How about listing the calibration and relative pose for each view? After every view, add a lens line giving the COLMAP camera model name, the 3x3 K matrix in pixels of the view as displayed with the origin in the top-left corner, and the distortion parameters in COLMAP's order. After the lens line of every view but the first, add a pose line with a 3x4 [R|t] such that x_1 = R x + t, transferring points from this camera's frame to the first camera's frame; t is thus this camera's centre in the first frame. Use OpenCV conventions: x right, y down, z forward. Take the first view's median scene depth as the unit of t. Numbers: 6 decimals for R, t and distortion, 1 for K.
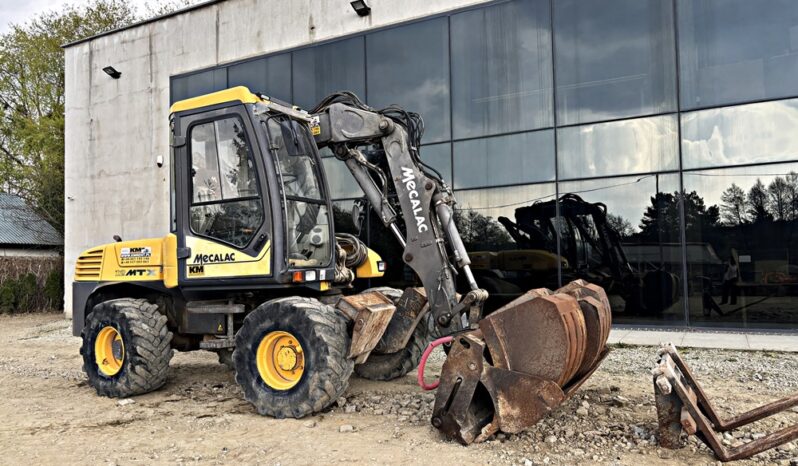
lens RADIAL K [[606.6, 0, 395.8], [0, 606.6, 240.3], [0, 0, 1]] dist [0.075945, -0.084995]
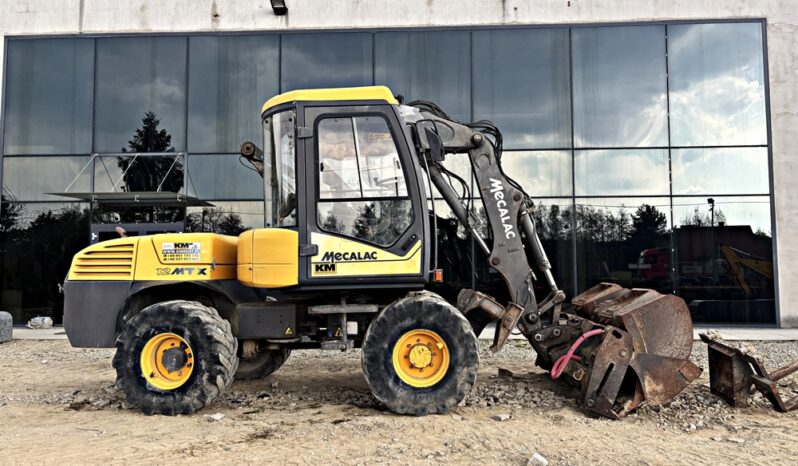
lens RADIAL K [[607.9, 0, 405.5], [0, 607.9, 230.6], [0, 0, 1]] dist [0.071707, -0.088679]
pose [[0.897238, 0.046727, 0.439069, -0.615690], [-0.032040, 0.998653, -0.040808, 0.023866], [-0.440384, 0.022546, 0.897526, 0.082621]]
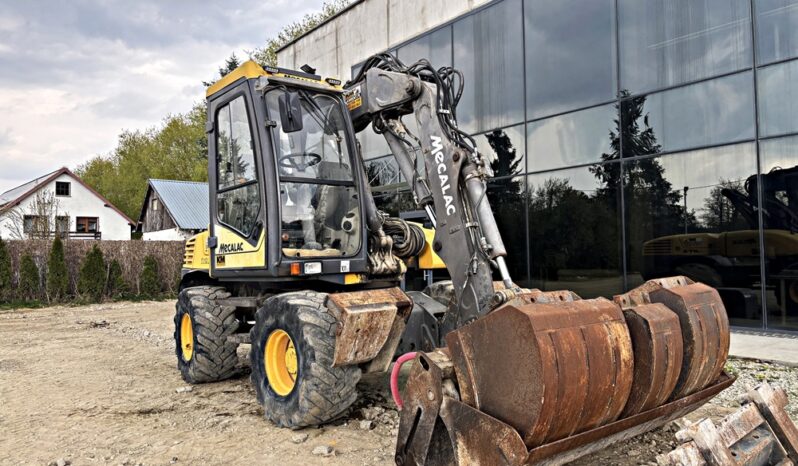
lens RADIAL K [[606.9, 0, 397.9], [0, 606.9, 229.4], [0, 0, 1]] dist [0.079956, -0.104992]
pose [[0.912438, -0.013548, -0.408991, 0.308016], [0.018857, 0.999782, 0.008950, -0.002628], [0.408781, -0.015878, 0.912494, 0.235130]]
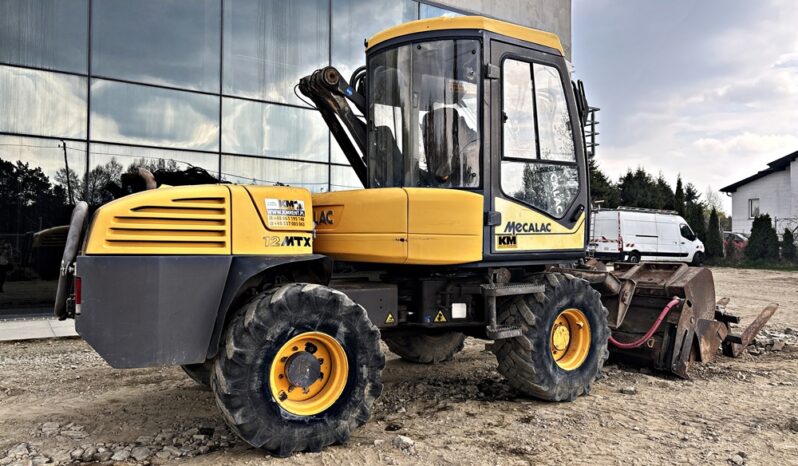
lens RADIAL K [[597.9, 0, 413.0], [0, 597.9, 227.0], [0, 0, 1]] dist [0.148524, -0.291227]
pose [[0.459292, 0.048340, 0.886969, -1.047892], [-0.054847, 0.998156, -0.025999, 0.055629], [-0.886591, -0.036706, 0.461096, 0.725042]]
